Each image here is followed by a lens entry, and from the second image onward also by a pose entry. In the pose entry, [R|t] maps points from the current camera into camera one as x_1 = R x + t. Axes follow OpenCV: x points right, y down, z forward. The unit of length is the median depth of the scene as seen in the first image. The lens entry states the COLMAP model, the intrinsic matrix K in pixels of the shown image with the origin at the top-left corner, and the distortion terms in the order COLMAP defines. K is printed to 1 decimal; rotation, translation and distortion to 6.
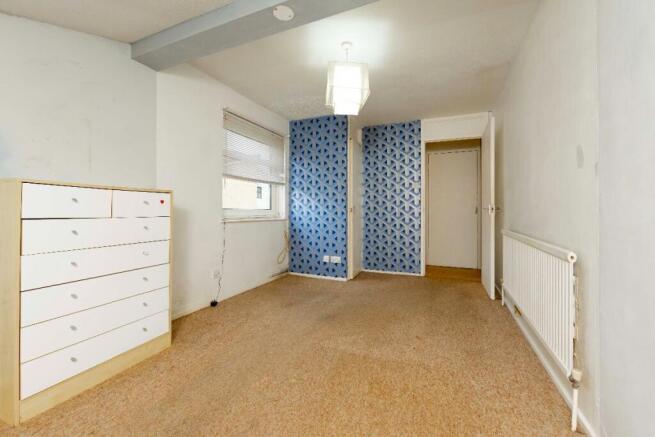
lens RADIAL K [[271.1, 0, 327.5], [0, 271.1, 210.7], [0, 0, 1]] dist [0.000171, 0.000153]
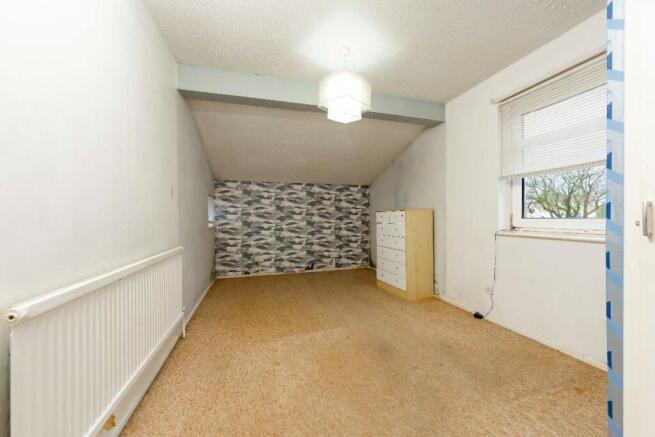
lens RADIAL K [[267.1, 0, 339.9], [0, 267.1, 220.7], [0, 0, 1]] dist [0.000764, 0.000373]
pose [[-0.743940, 0.007071, -0.668209, 0.730989], [0.003336, 0.999971, 0.006867, -0.010519], [0.668238, 0.002880, -0.743942, 1.705824]]
